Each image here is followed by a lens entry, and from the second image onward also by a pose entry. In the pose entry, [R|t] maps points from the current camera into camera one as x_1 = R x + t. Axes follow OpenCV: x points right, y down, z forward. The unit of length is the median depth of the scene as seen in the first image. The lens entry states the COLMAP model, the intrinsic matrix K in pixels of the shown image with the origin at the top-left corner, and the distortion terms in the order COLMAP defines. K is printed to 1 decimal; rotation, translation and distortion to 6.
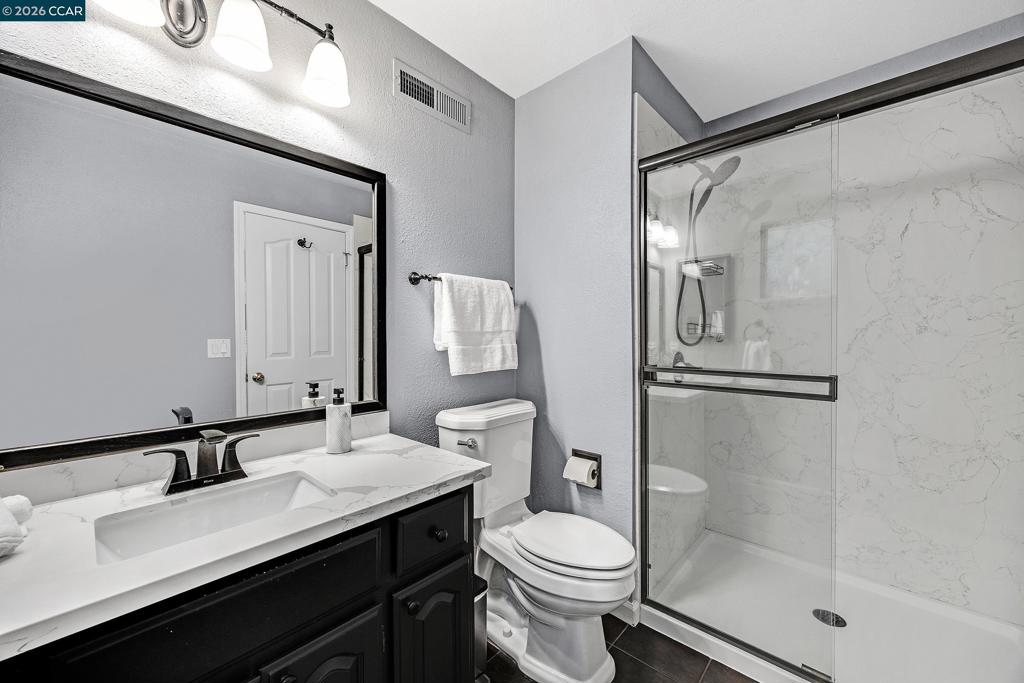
lens RADIAL K [[390.5, 0, 512.0], [0, 390.5, 341.5], [0, 0, 1]] dist [-0.001487, 0.000056]
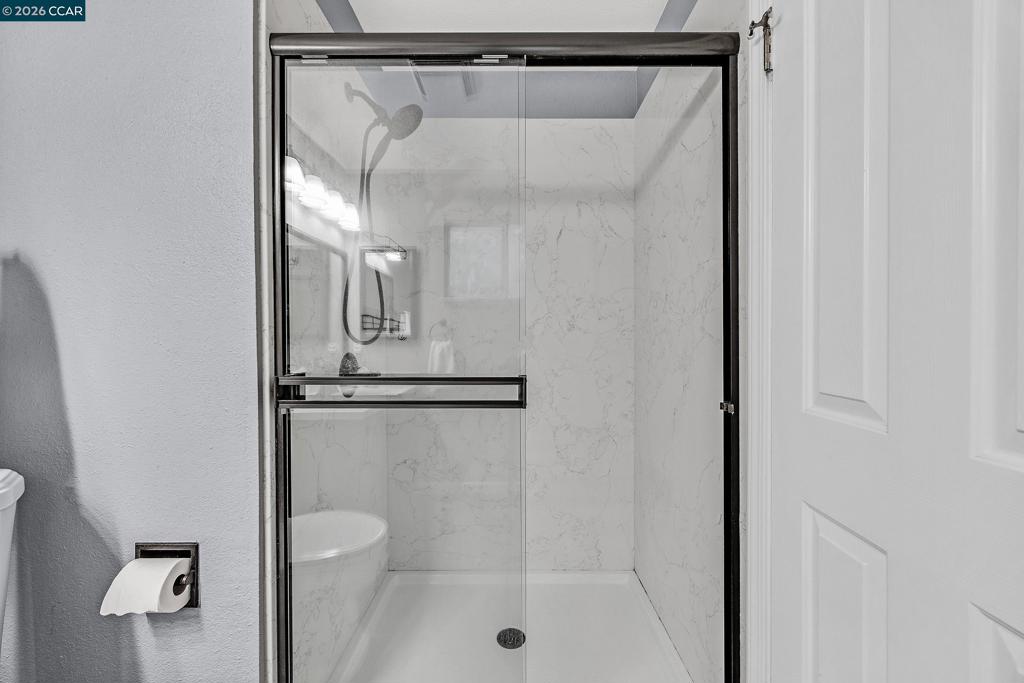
lens RADIAL K [[390.5, 0, 512.0], [0, 390.5, 341.5], [0, 0, 1]] dist [-0.001487, 0.000056]
pose [[0.739328, -0.001118, 0.673345, 0.185182], [0.008456, 0.999935, -0.007625, 0.015325], [-0.673293, 0.011332, 0.739289, 0.293933]]
